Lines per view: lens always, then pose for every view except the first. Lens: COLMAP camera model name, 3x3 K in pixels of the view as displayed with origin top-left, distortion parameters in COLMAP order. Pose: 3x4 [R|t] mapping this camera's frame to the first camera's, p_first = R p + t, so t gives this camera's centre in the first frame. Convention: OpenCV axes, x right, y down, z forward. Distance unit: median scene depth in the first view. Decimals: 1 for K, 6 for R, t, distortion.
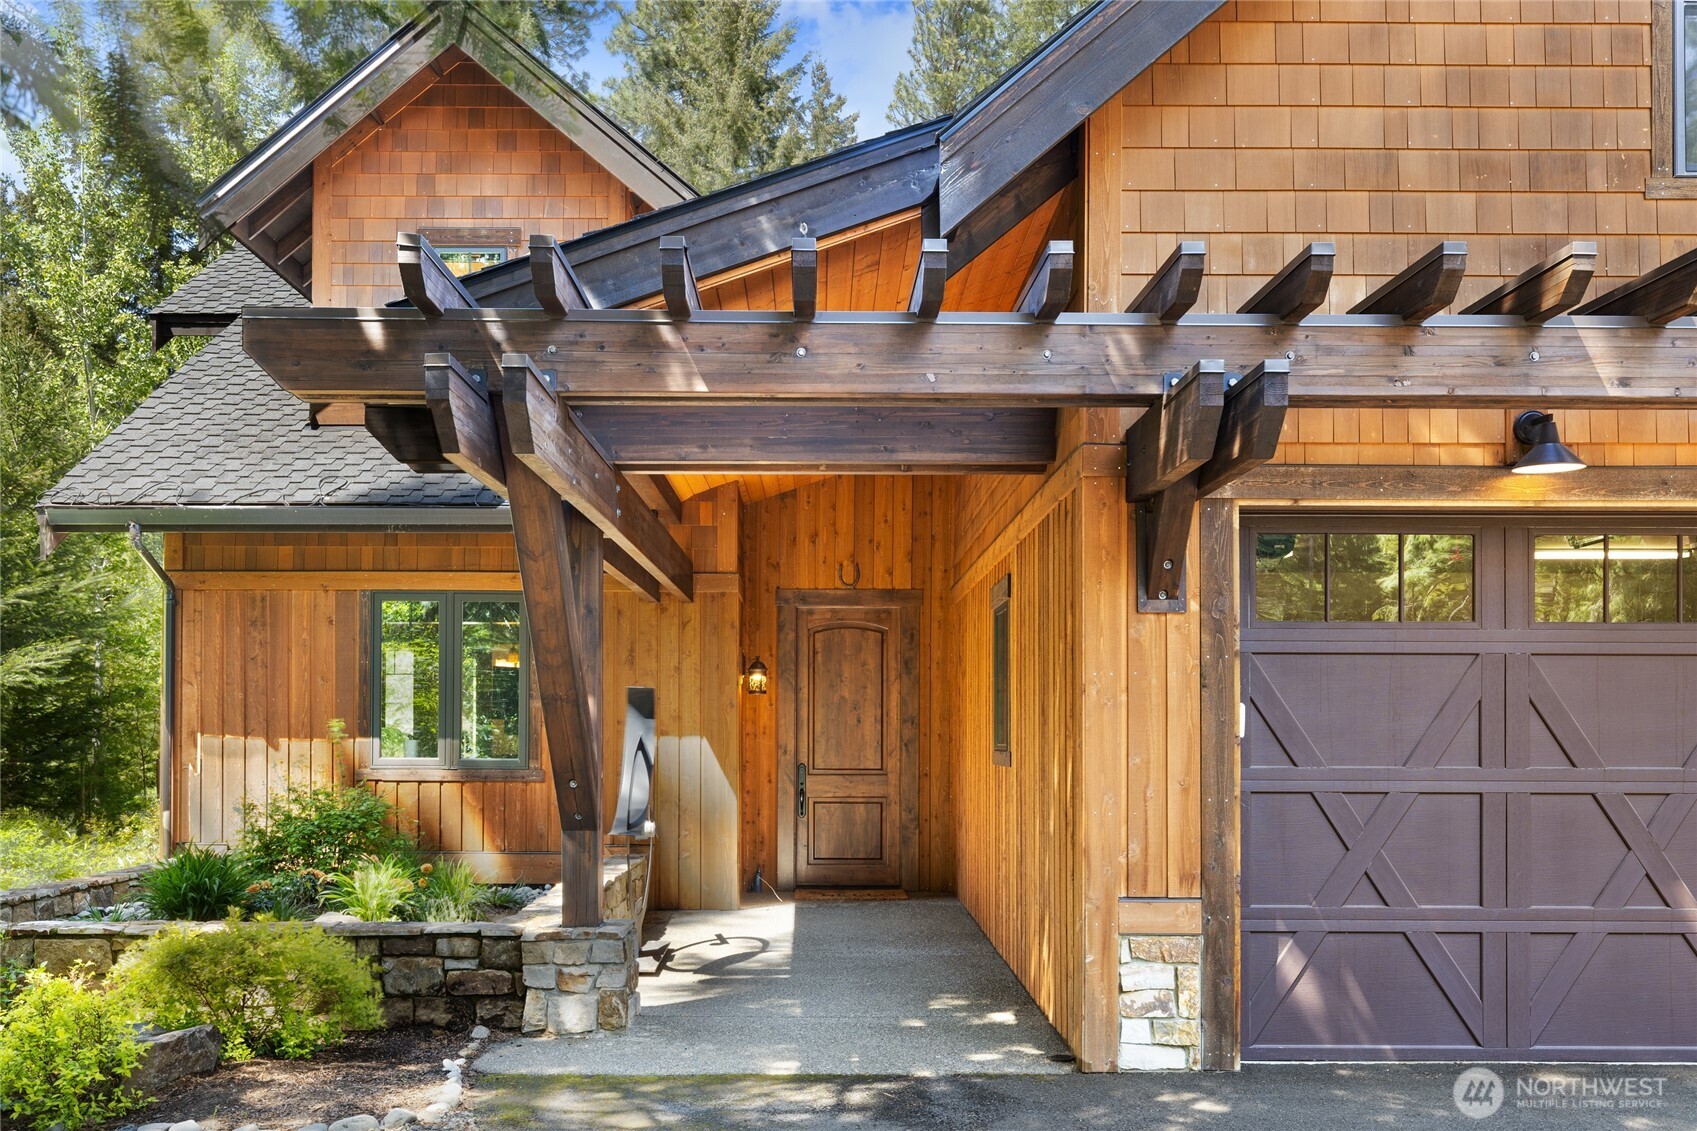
lens RADIAL K [[1490.4, 0, 847.7], [0, 1490.4, 567.0], [0, 0, 1]] dist [-0.005401, -0.004649]
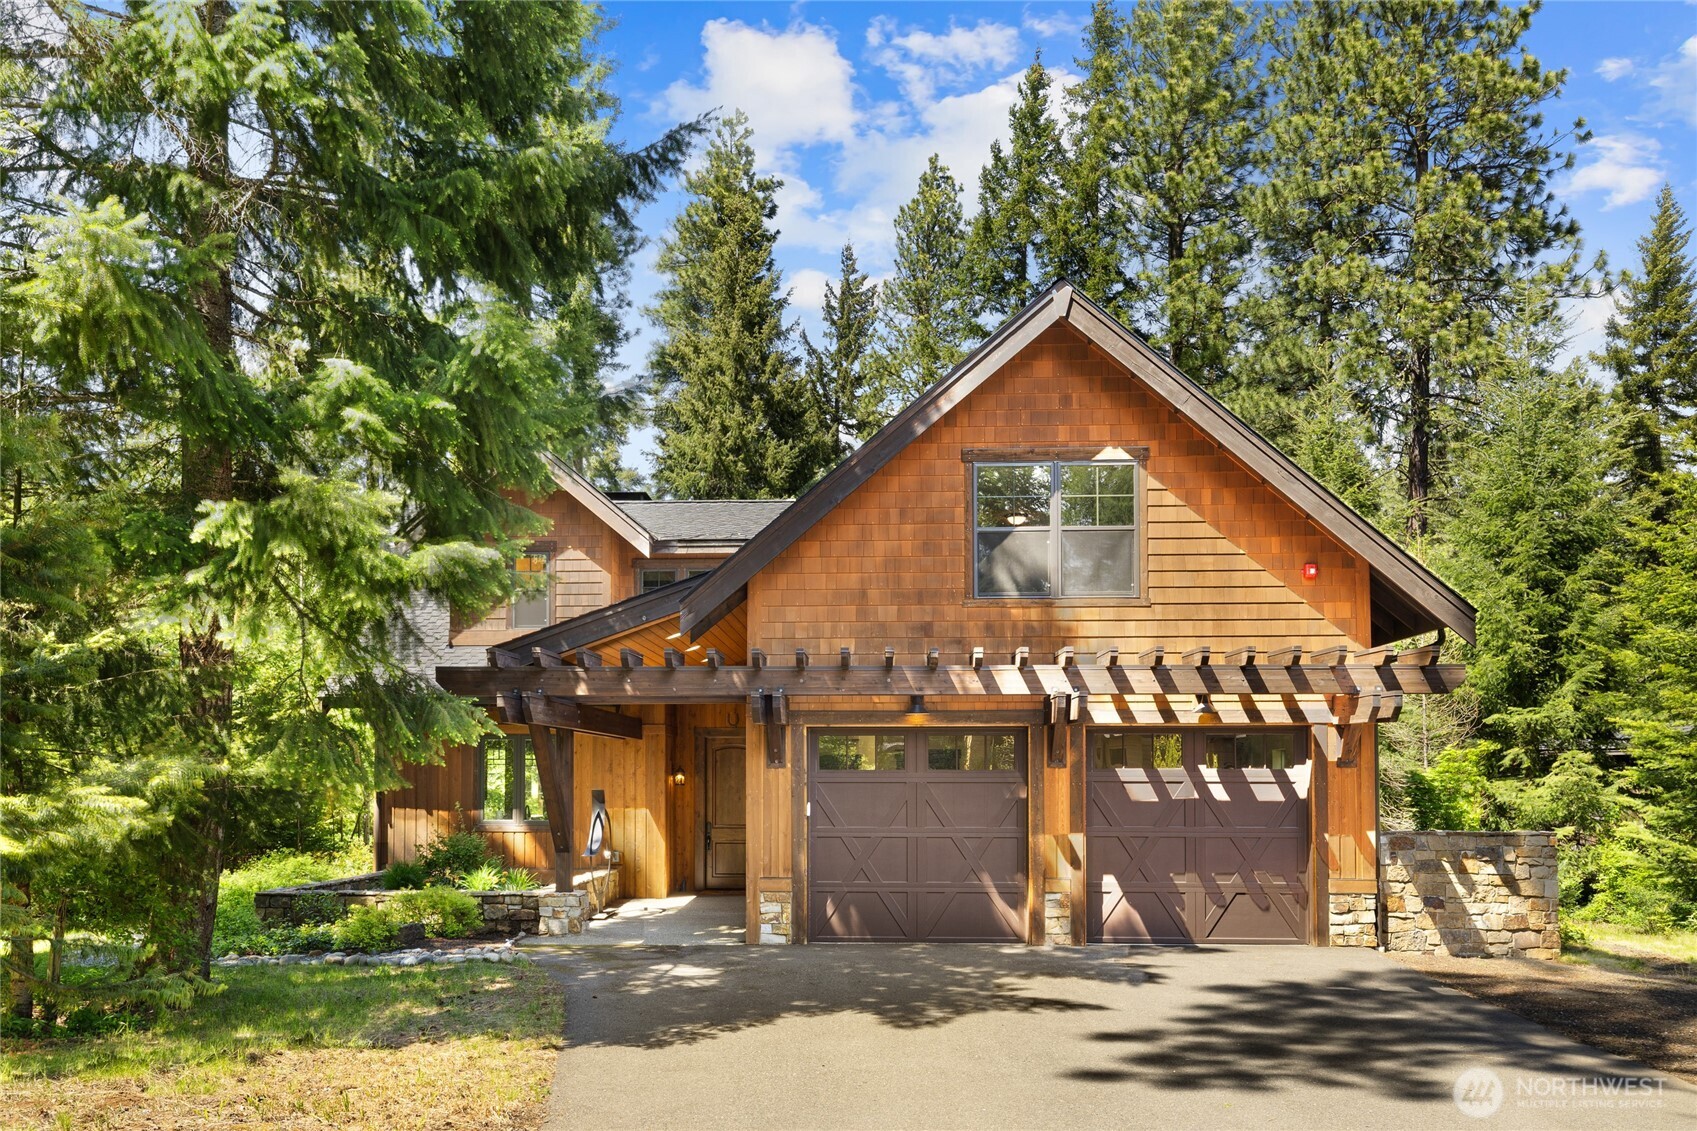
lens RADIAL K [[1478.7, 0, 849.0], [0, 1478.7, 575.5], [0, 0, 1]] dist [-0.004590, 0.001318]
pose [[0.998013, -0.010737, -0.062086, 0.454363], [0.009109, 0.999609, -0.026449, -0.214248], [0.062346, 0.025831, 0.997720, -1.431978]]
